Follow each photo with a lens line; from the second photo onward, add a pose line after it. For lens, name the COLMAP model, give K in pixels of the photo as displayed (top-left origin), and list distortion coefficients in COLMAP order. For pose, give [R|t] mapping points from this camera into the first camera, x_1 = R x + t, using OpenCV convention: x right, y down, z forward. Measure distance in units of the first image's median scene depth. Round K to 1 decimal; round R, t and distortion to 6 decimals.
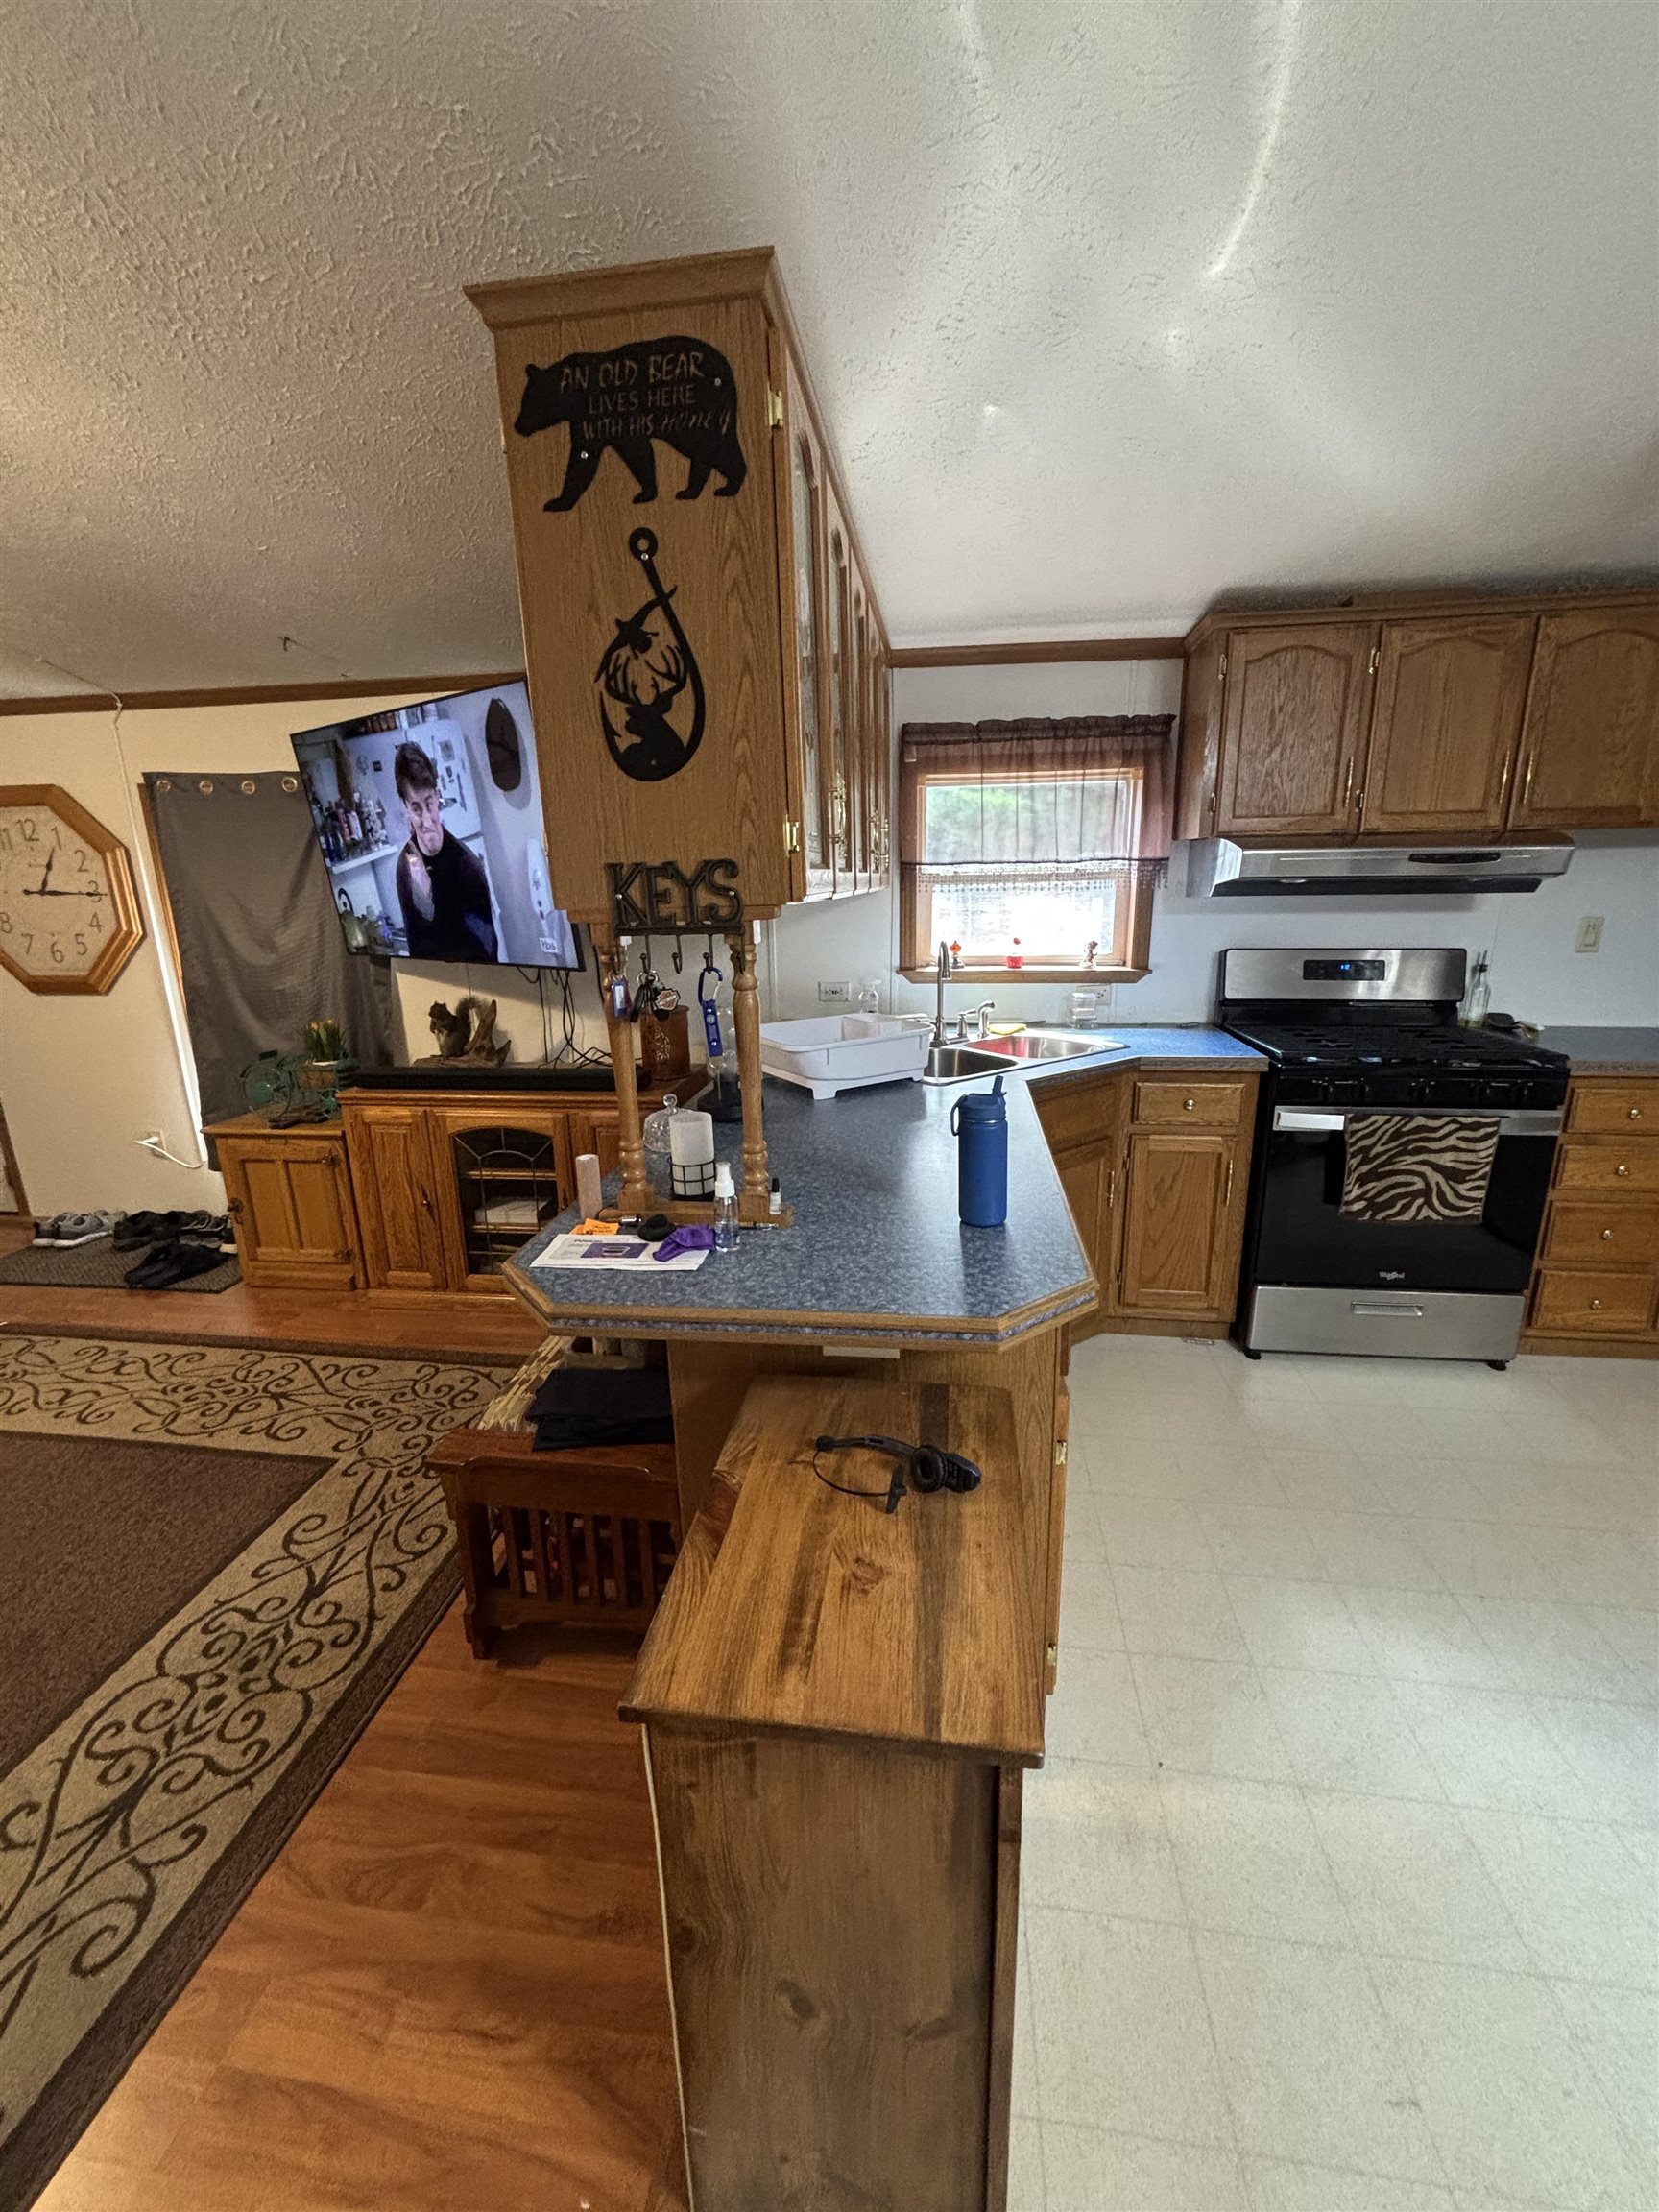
lens RADIAL K [[888.6, 0, 837.0], [0, 888.6, 1105.6], [0, 0, 1]] dist [-0.006725, 0.002071]
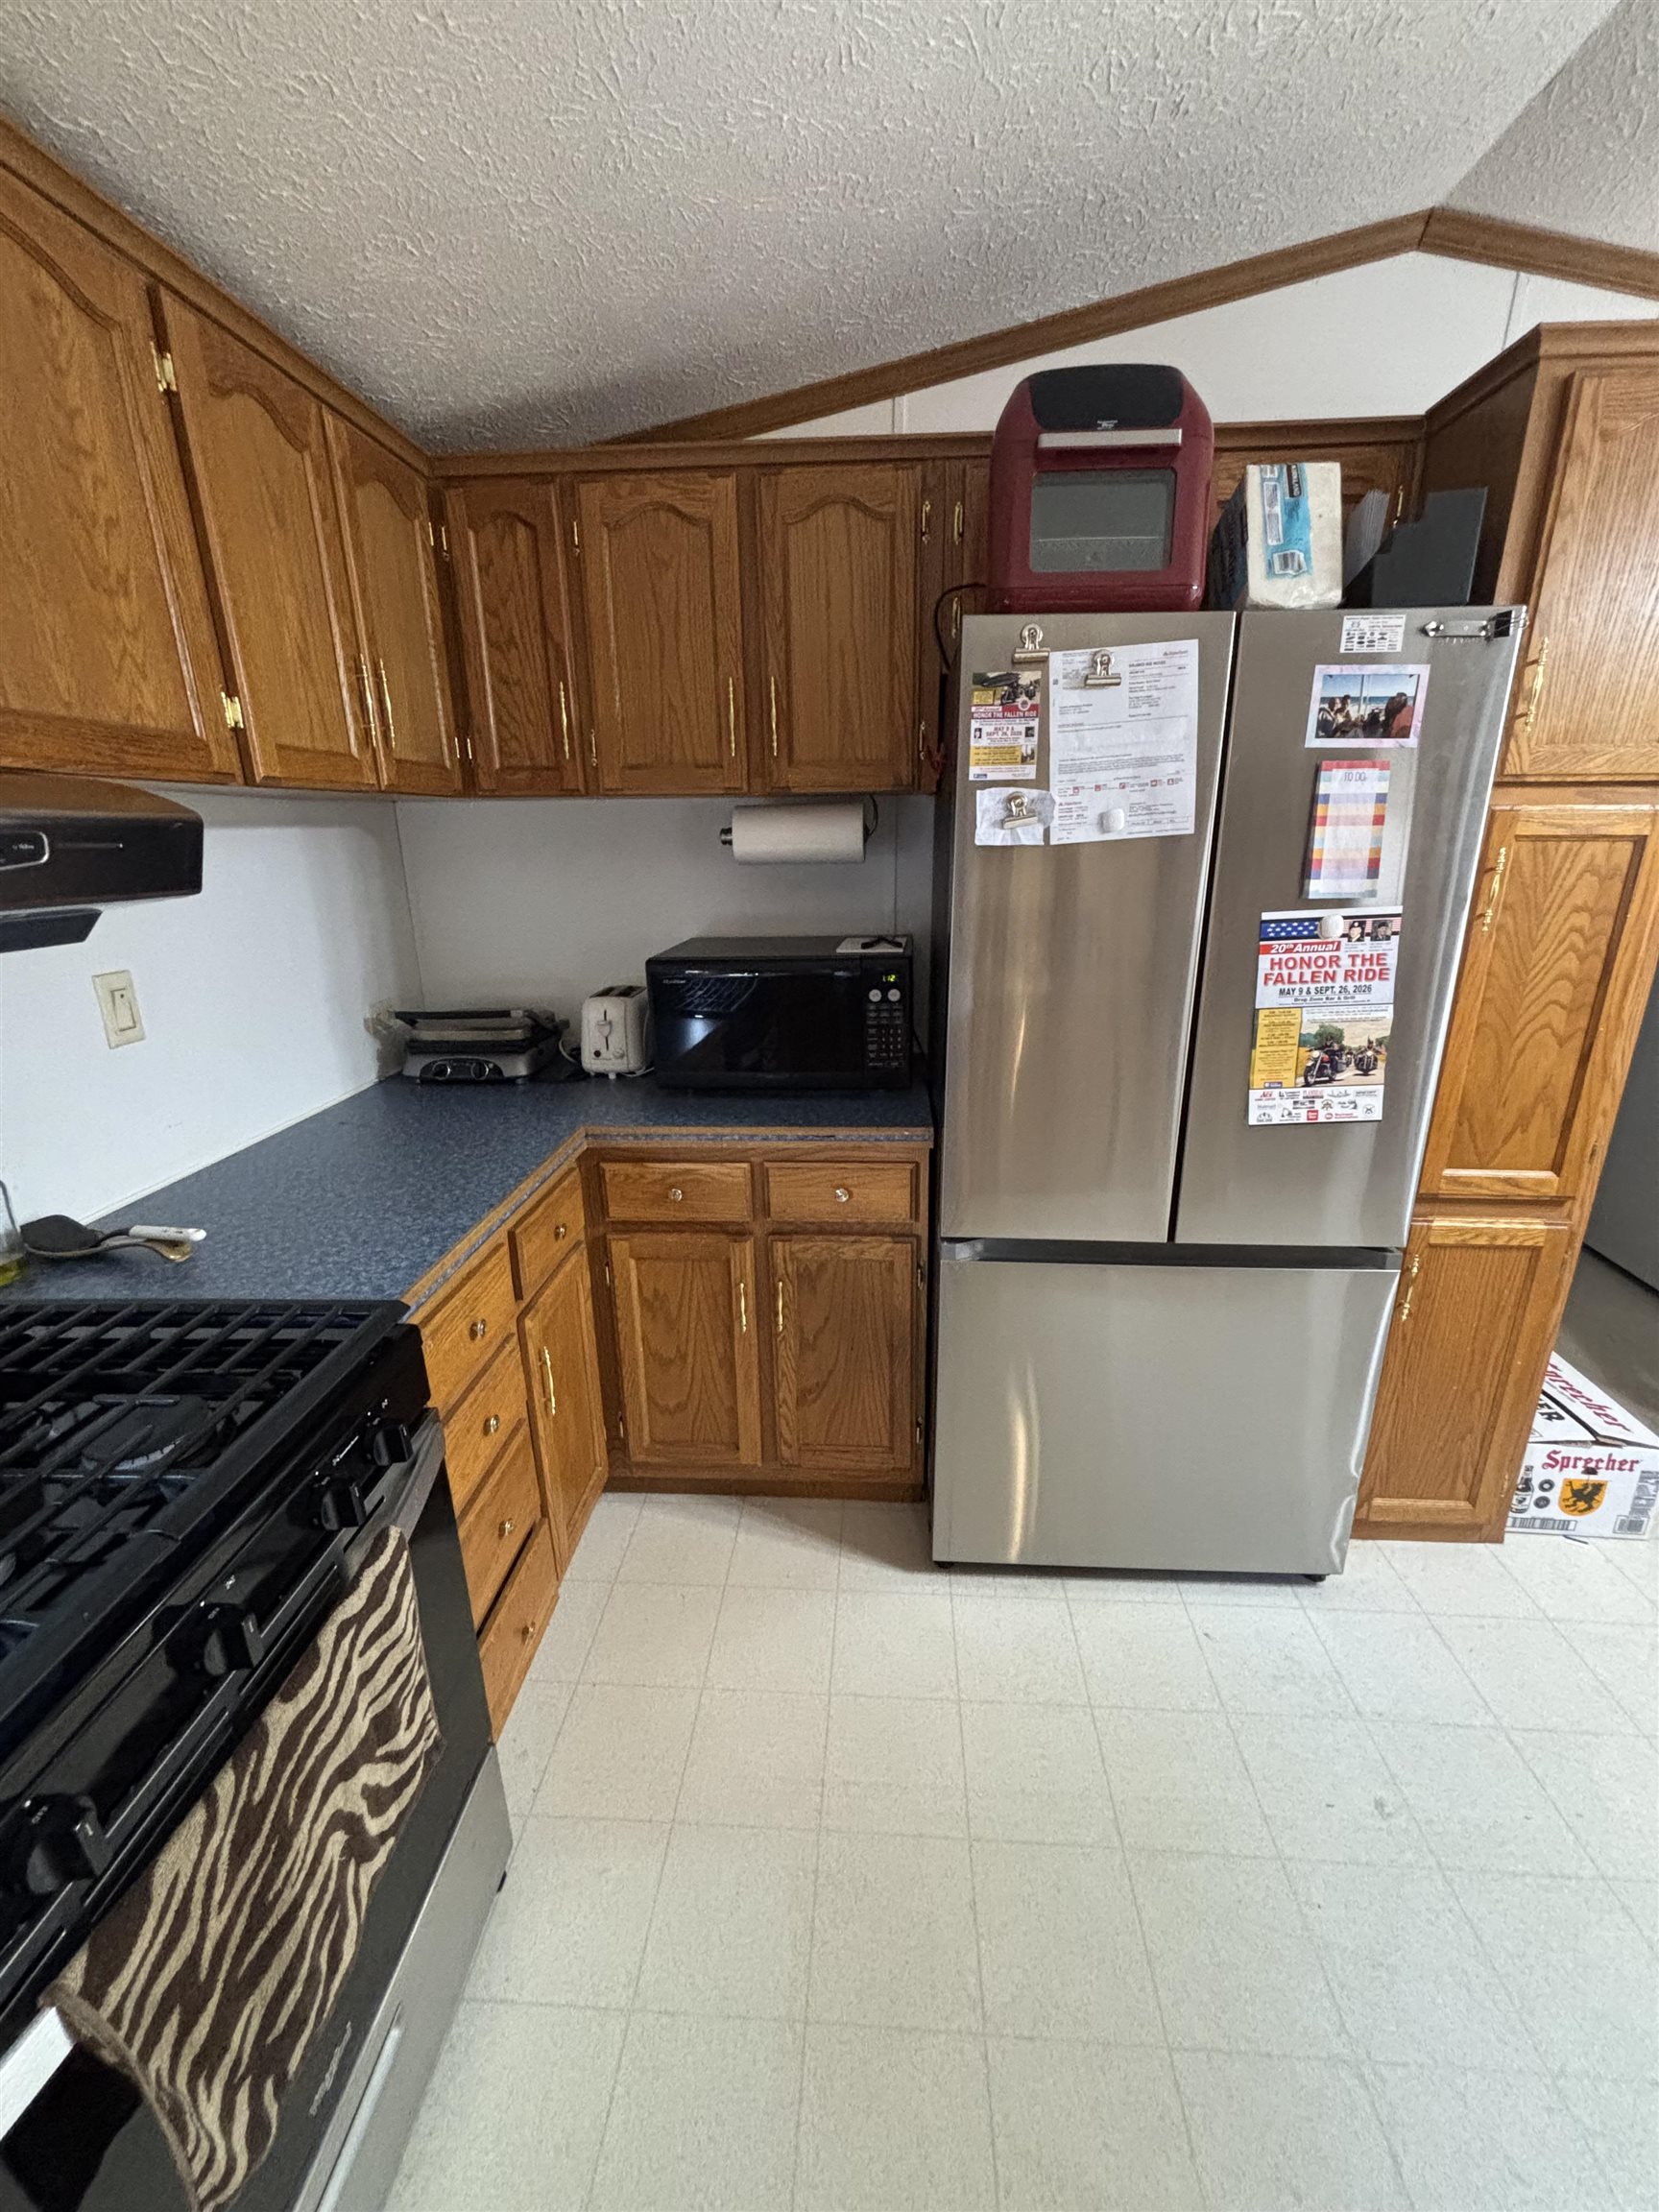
lens RADIAL K [[888.6, 0, 836.0], [0, 888.6, 1101.3], [0, 0, 1]] dist [-0.006725, 0.002071]
pose [[-0.069861, -0.270227, 0.960259, 0.394409], [0.273821, 0.920441, 0.278944, -0.199780], [-0.959240, 0.282426, 0.009691, 0.722461]]
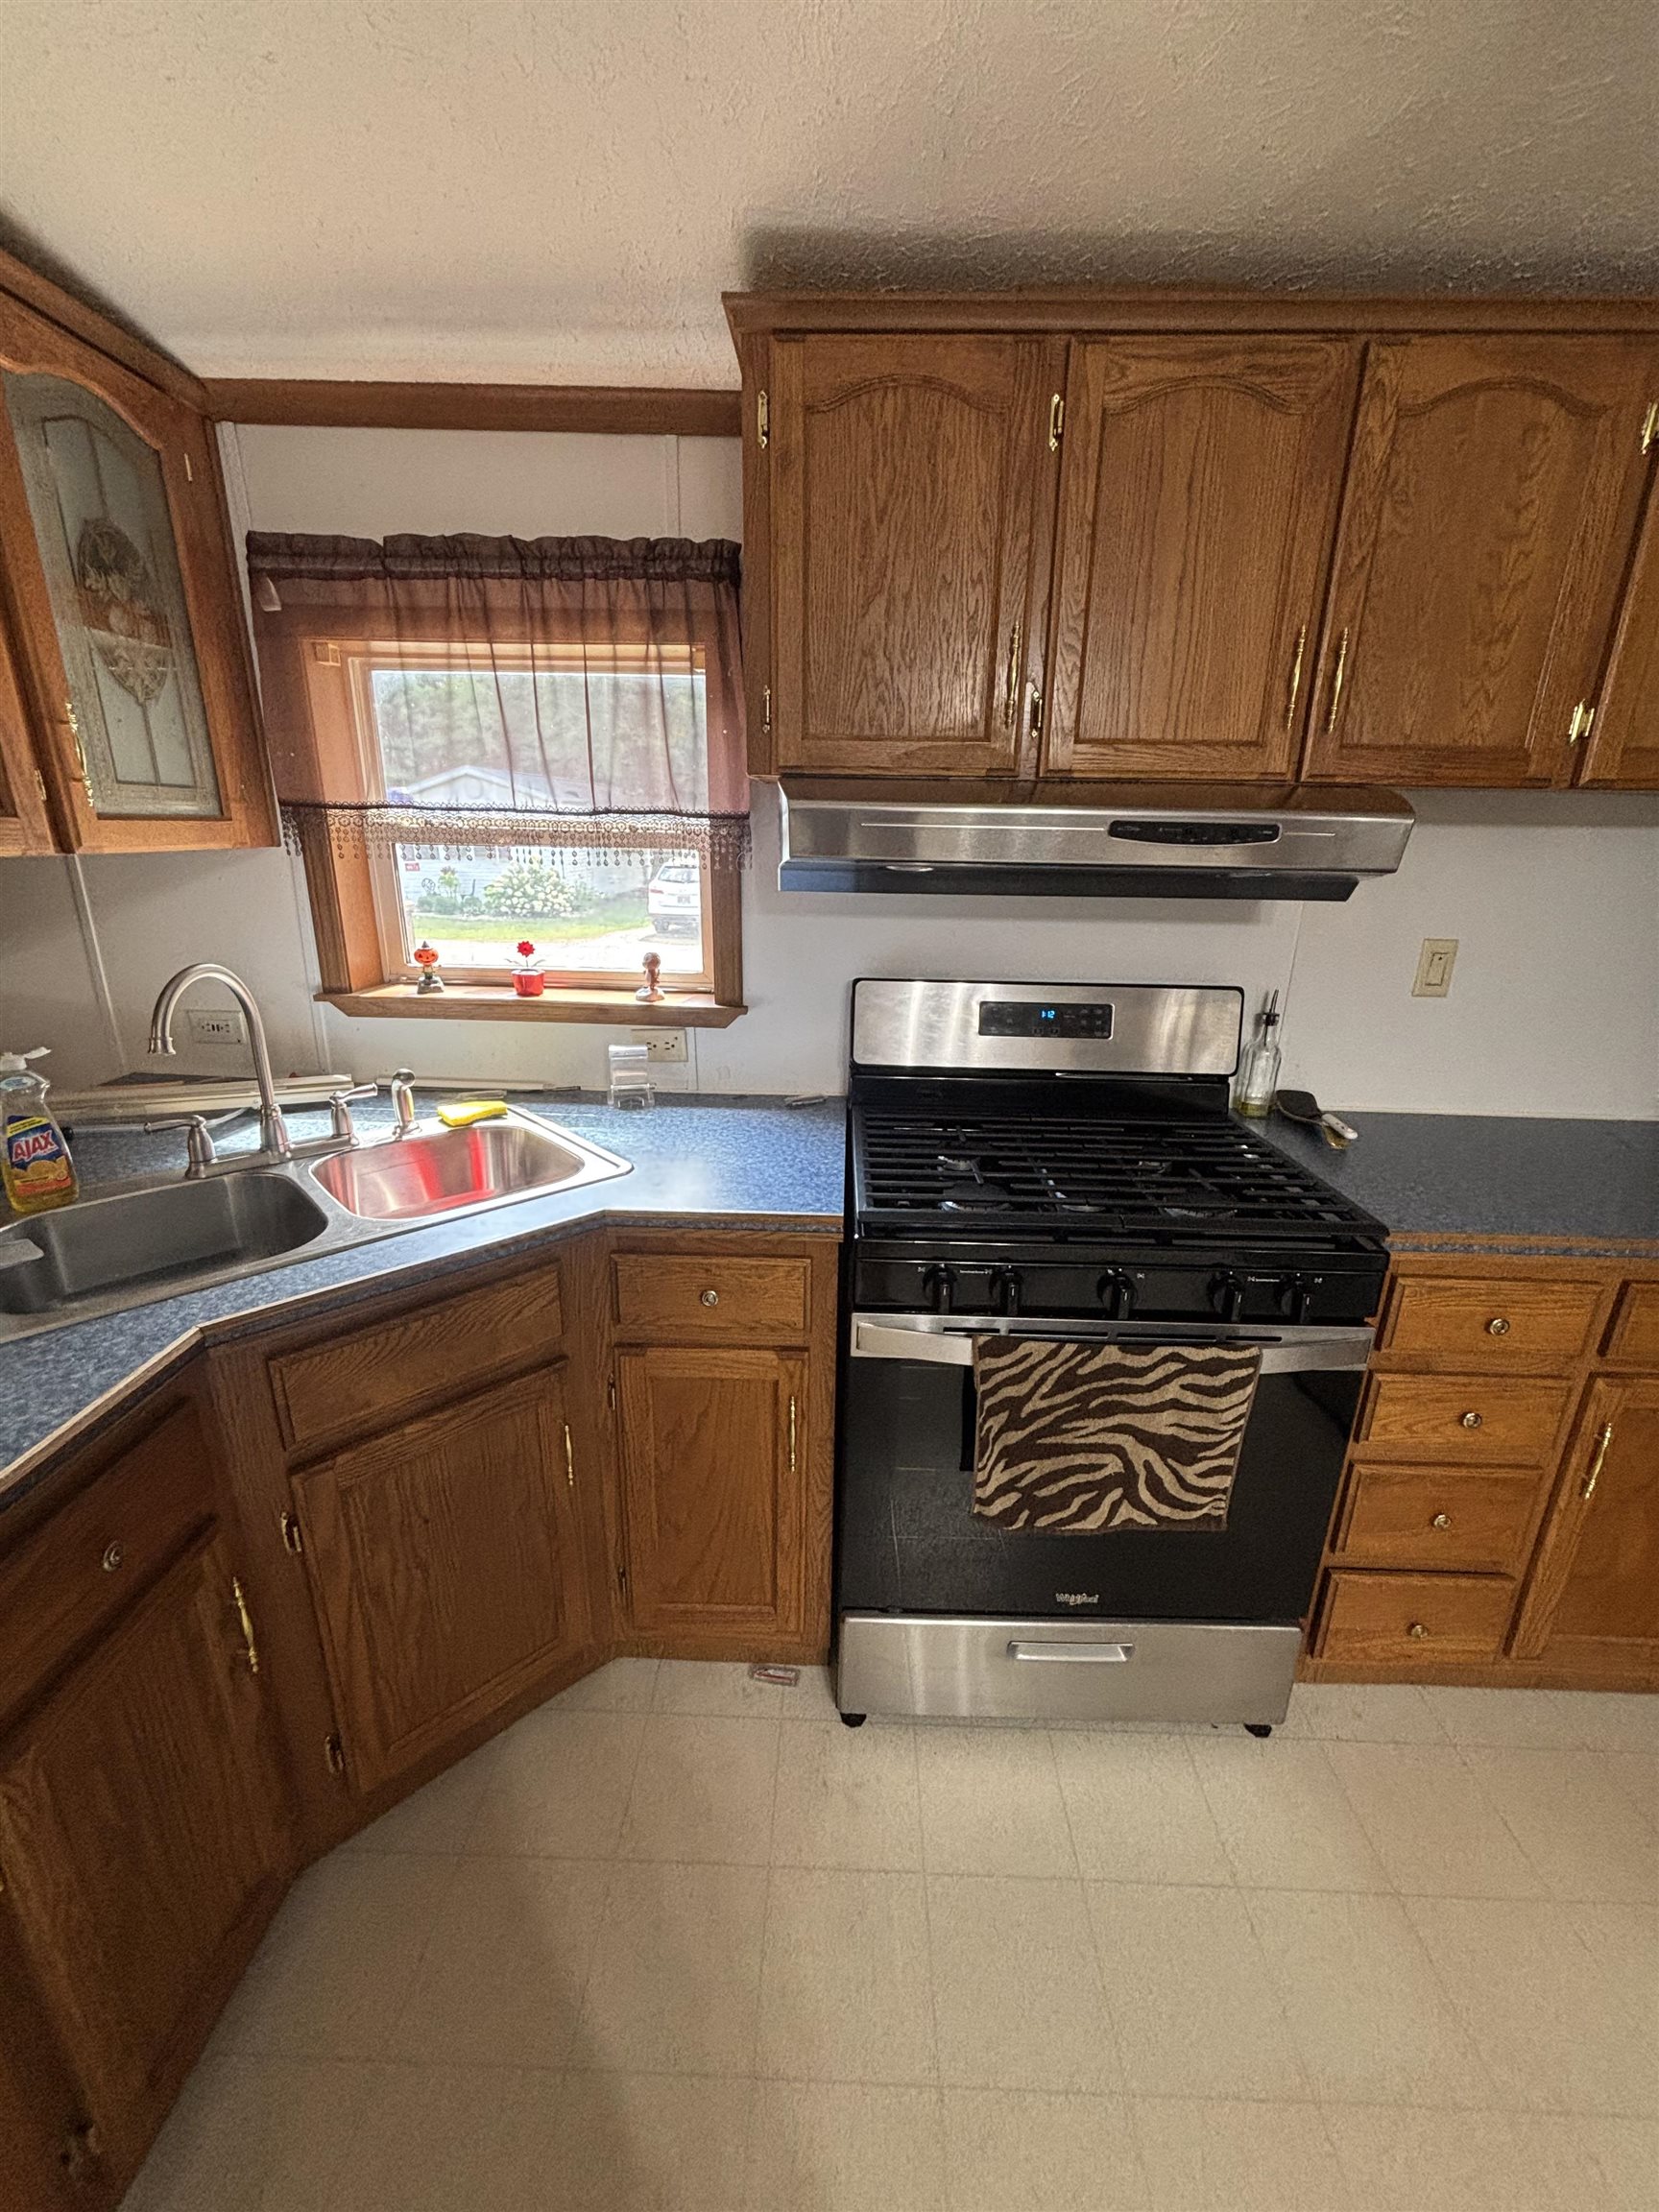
lens RADIAL K [[888.6, 0, 829.2], [0, 888.6, 1105.0], [0, 0, 1]] dist [-0.006725, 0.002071]
pose [[0.993740, 0.005565, 0.111583, 0.420922], [-0.010405, 0.999028, 0.042840, -0.139069], [-0.111236, -0.043733, 0.992831, 0.498311]]
